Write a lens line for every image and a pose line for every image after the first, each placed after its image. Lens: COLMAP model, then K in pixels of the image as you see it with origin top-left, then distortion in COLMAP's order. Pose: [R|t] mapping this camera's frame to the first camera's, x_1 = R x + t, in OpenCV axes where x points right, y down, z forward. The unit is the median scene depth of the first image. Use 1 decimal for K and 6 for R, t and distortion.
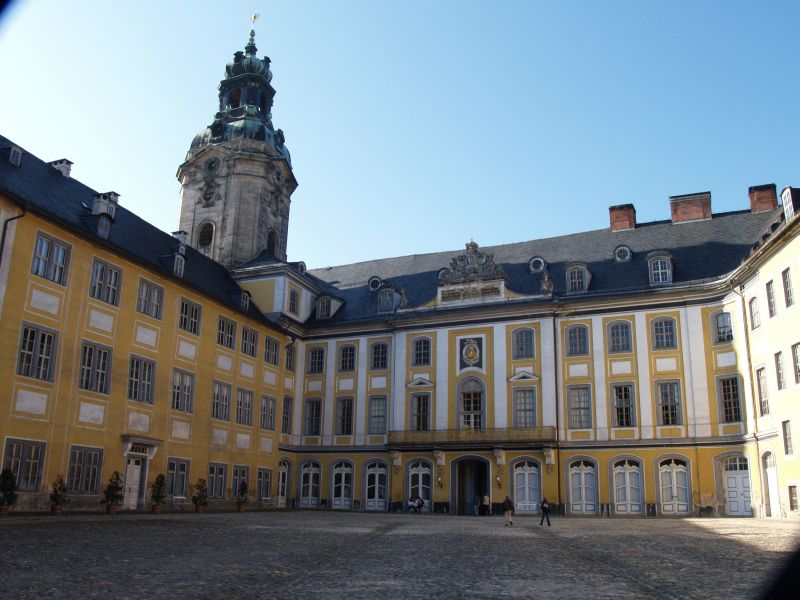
lens RADIAL K [[728.6, 0, 400.0], [0, 728.6, 300.0], [0, 0, 1]] dist [-0.112013, 0.001058]
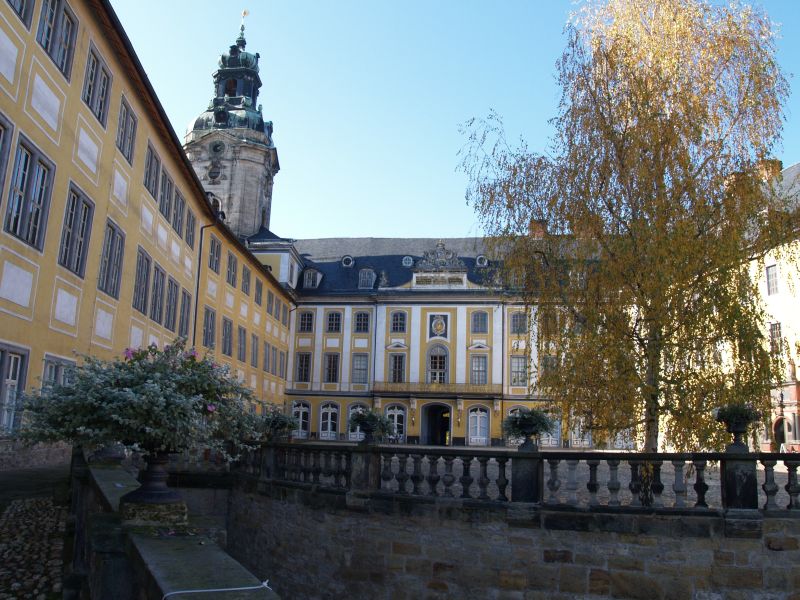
lens RADIAL K [[687.0, 0, 400.0], [0, 687.0, 300.0], [0, 0, 1]] dist [-0.116206, 0.008323]
pose [[0.957493, 0.064107, 0.281243, -0.317991], [-0.088889, 0.993119, 0.076248, -0.062464], [-0.274420, -0.098006, 0.956603, -0.175936]]
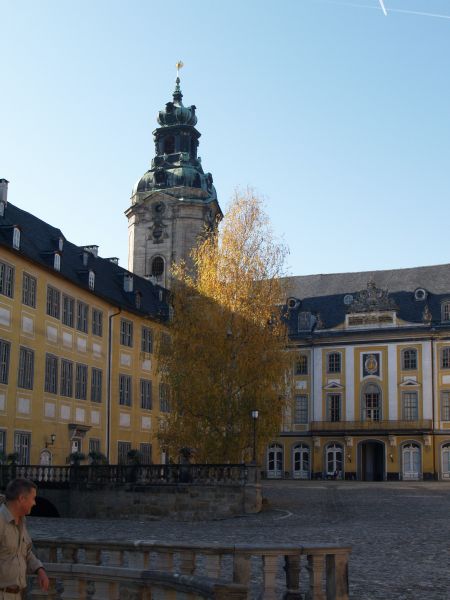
lens RADIAL K [[942.6, 0, 225.0], [0, 942.6, 300.0], [0, 0, 1]] dist [-0.140526, 0.044887]
pose [[0.999678, -0.010582, -0.023055, -0.131078], [0.012592, 0.995964, 0.088866, -0.202547], [0.022022, -0.089128, 0.995777, -0.730003]]
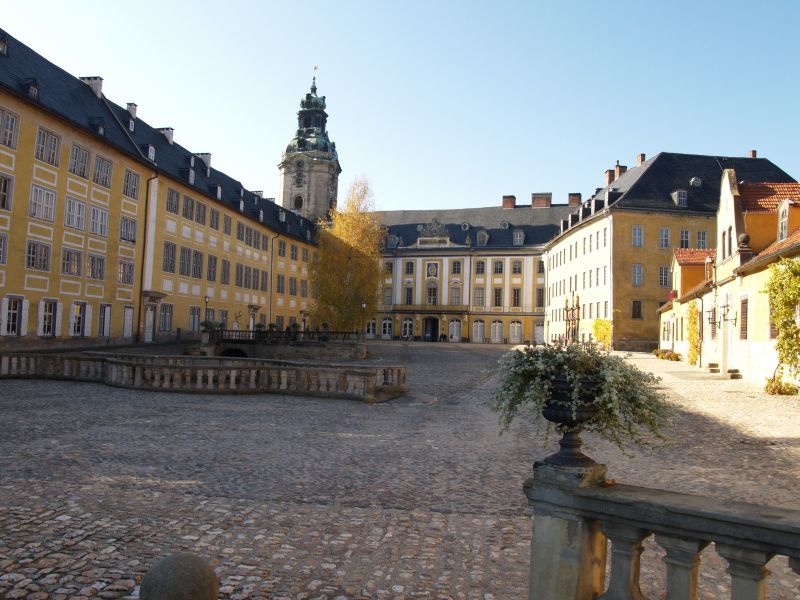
lens RADIAL K [[659.7, 0, 400.0], [0, 659.7, 300.0], [0, 0, 1]] dist [-0.128792, 0.074640]
pose [[0.997039, 0.014390, 0.075534, -0.144413], [-0.030538, 0.975642, 0.217235, -0.259864], [-0.070568, -0.218899, 0.973192, -0.919558]]
